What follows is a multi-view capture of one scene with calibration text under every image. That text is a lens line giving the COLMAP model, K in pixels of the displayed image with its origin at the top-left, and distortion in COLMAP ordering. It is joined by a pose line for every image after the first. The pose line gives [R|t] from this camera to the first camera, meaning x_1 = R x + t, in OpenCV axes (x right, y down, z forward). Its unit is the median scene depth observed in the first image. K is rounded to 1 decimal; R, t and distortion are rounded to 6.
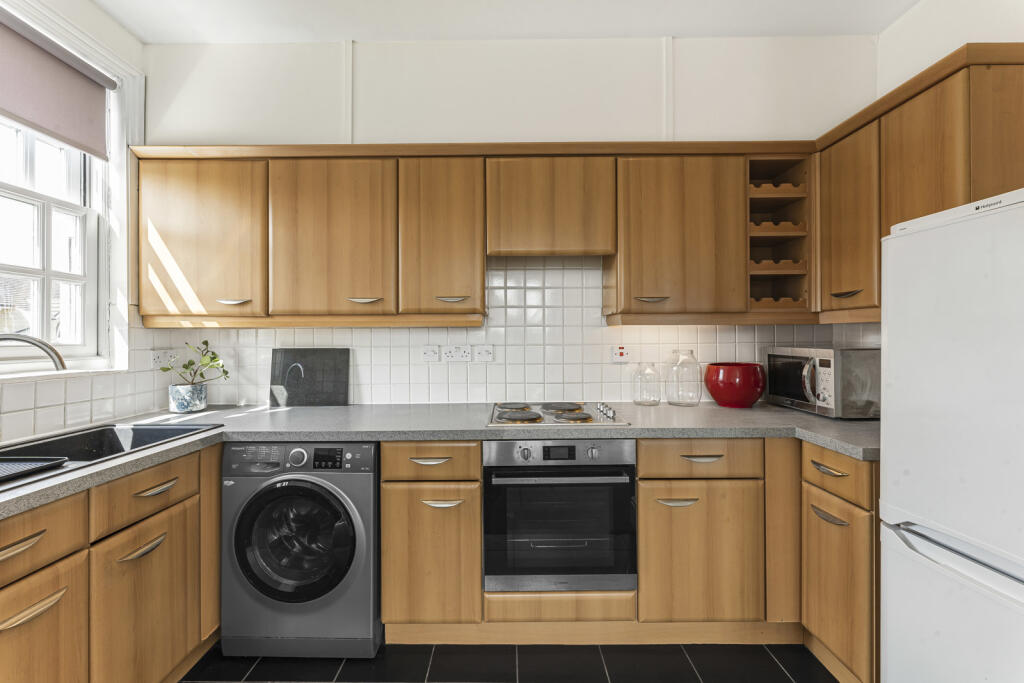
lens RADIAL K [[414.2, 0, 504.5], [0, 414.2, 336.1], [0, 0, 1]] dist [-0.001977, -0.000062]
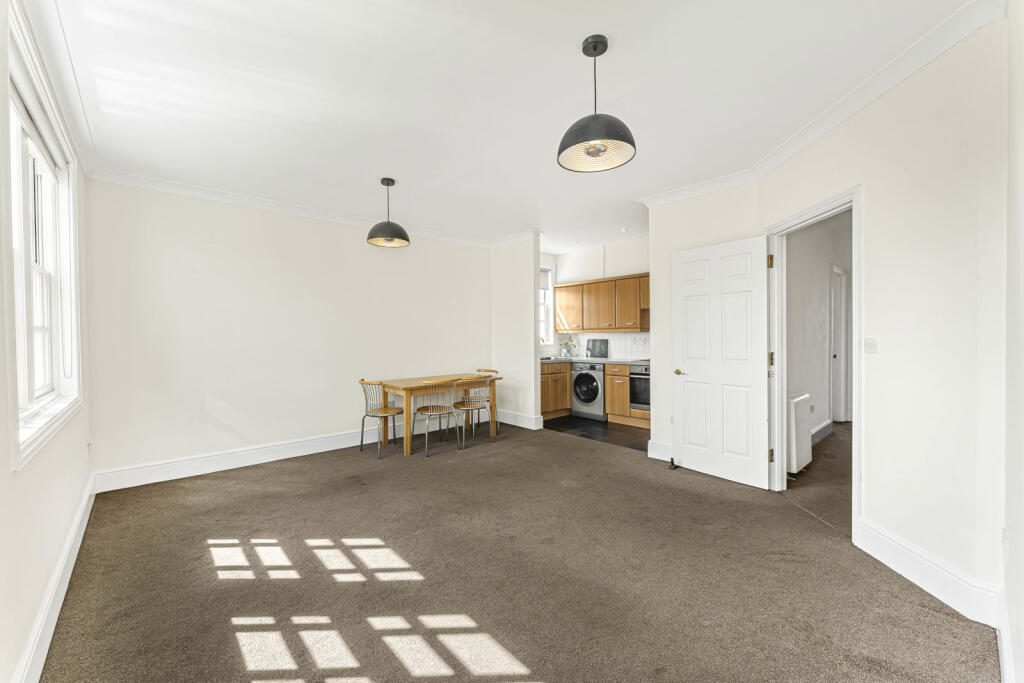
lens RADIAL K [[414.2, 0, 504.5], [0, 414.2, 336.1], [0, 0, 1]] dist [-0.001977, -0.000062]
pose [[0.662479, -0.002436, -0.749077, 1.639691], [0.007699, 0.999964, 0.003557, -0.012268], [0.749041, -0.008123, 0.662473, -1.852541]]
